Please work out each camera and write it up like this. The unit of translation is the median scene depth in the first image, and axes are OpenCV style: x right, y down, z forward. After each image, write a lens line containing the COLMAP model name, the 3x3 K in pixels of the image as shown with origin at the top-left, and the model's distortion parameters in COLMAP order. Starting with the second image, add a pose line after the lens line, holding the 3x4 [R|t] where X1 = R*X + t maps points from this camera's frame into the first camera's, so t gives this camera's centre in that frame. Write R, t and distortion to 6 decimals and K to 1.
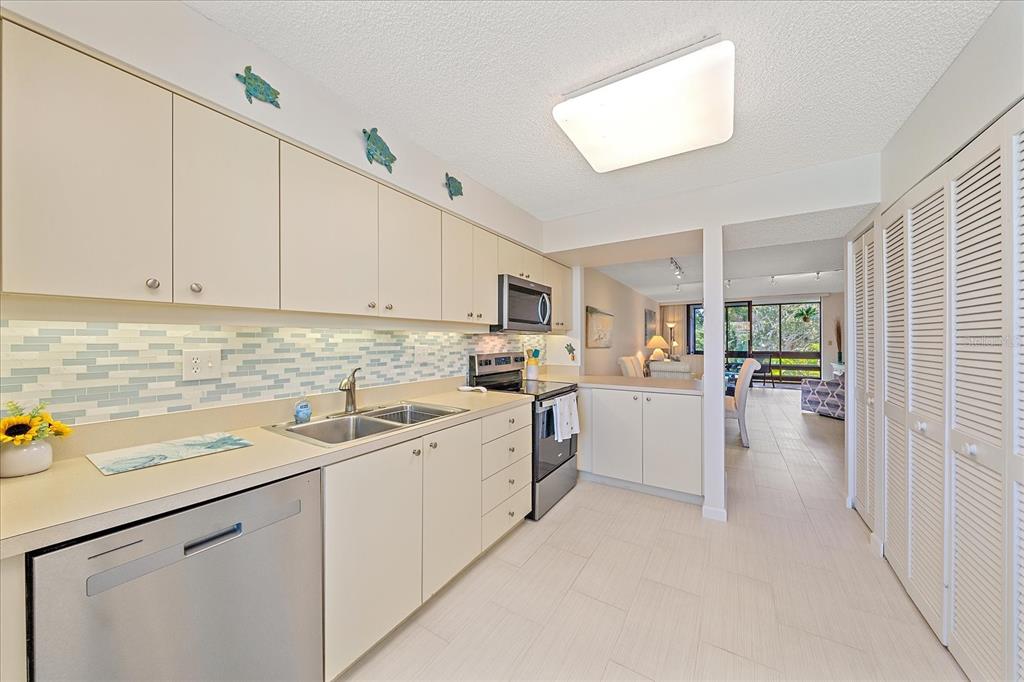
lens RADIAL K [[351.2, 0, 508.7], [0, 351.2, 342.8], [0, 0, 1]] dist [-0.009047, 0.000229]
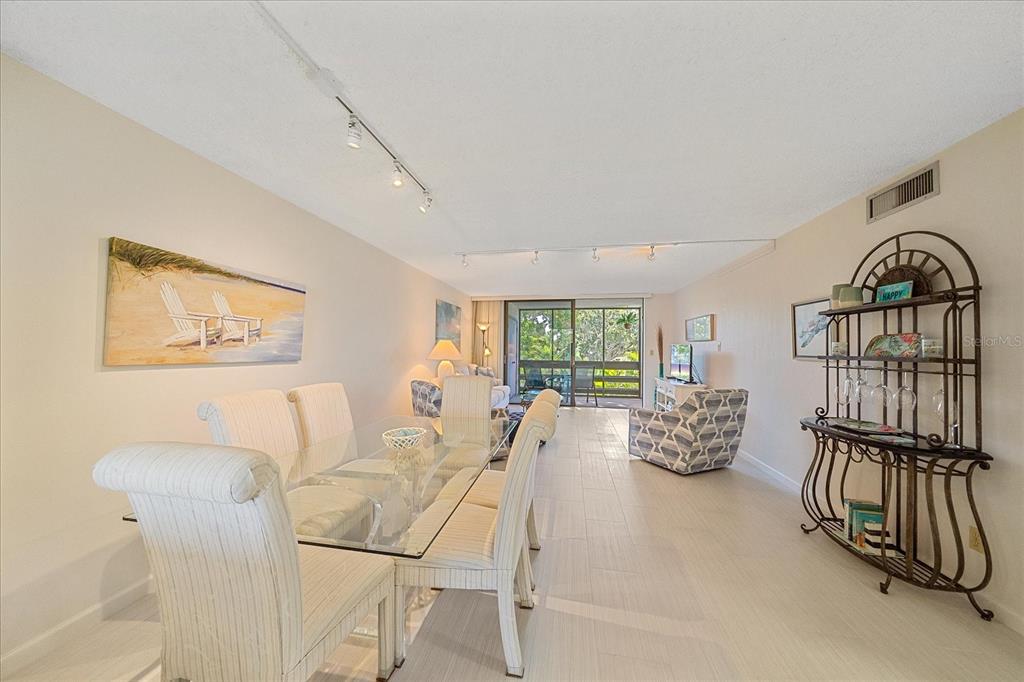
lens RADIAL K [[351.2, 0, 510.0], [0, 351.2, 344.2], [0, 0, 1]] dist [-0.009047, 0.000229]
pose [[0.920835, 0.017543, 0.389557, 0.219254], [-0.012844, 0.999810, -0.014664, -0.002754], [-0.389740, 0.008500, 0.920886, 0.281468]]
